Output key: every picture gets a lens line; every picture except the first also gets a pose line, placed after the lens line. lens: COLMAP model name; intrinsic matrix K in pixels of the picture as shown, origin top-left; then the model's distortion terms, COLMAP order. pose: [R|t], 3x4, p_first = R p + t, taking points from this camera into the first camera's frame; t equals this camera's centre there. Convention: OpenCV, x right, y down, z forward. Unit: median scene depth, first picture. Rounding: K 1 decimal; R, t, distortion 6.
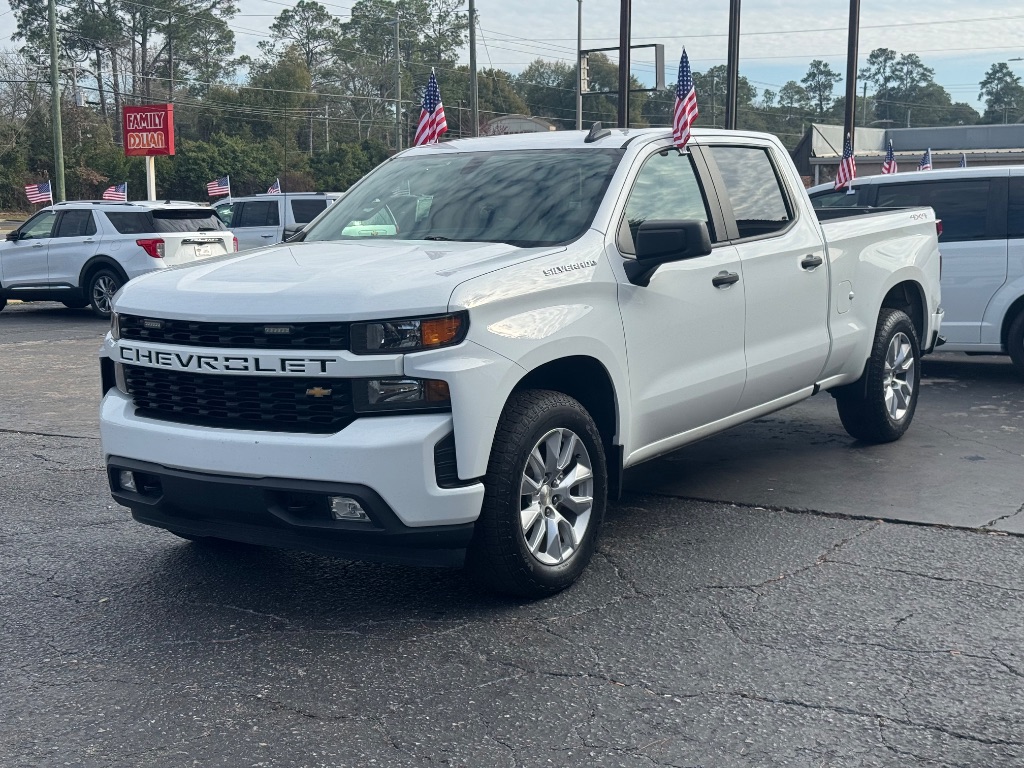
lens RADIAL K [[1456.0, 0, 512.4], [0, 1456.0, 385.9], [0, 0, 1]] dist [0.118005, 0.000000]
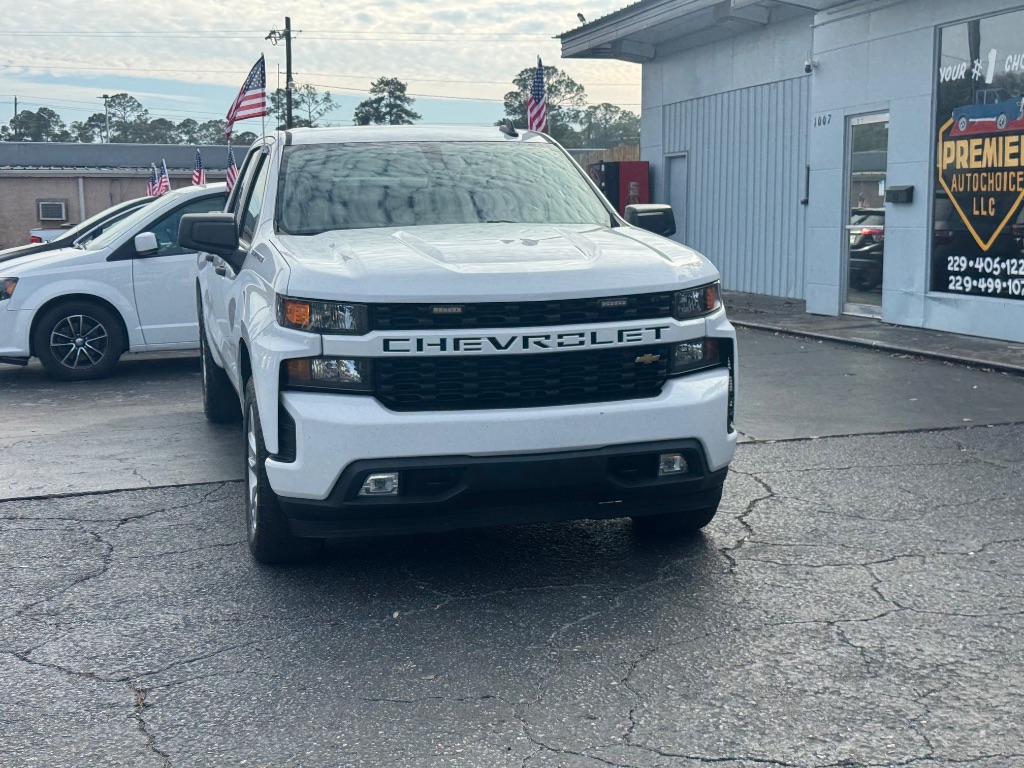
lens RADIAL K [[1366.3, 0, 503.5], [0, 1366.3, 366.9], [0, 0, 1]] dist [0.104398, 0.000000]
pose [[0.657453, -0.086836, 0.748476, -0.756969], [0.101124, 0.994519, 0.026555, -0.021439], [-0.746679, 0.058231, 0.662630, 0.332538]]
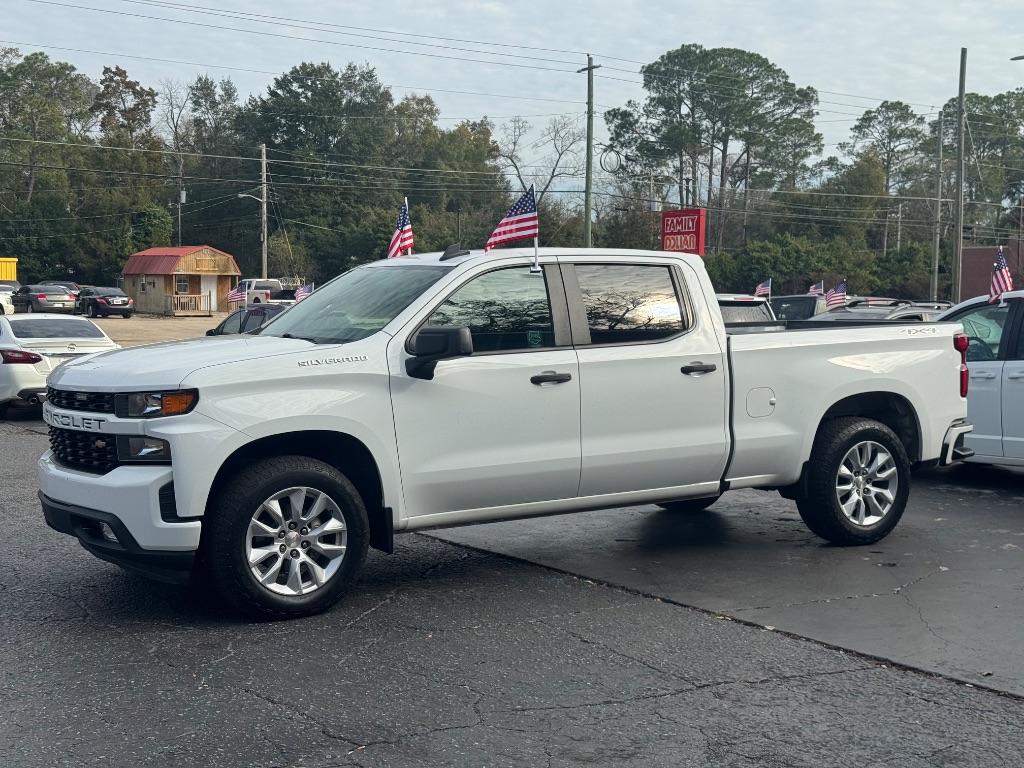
lens RADIAL K [[1456.0, 0, 499.5], [0, 1456.0, 409.0], [0, 0, 1]] dist [0.118005, 0.000000]
pose [[0.910977, 0.050751, -0.409322, 0.604442], [-0.071203, 0.996852, -0.034871, -0.005481], [0.406264, 0.060912, 0.911723, -0.072394]]
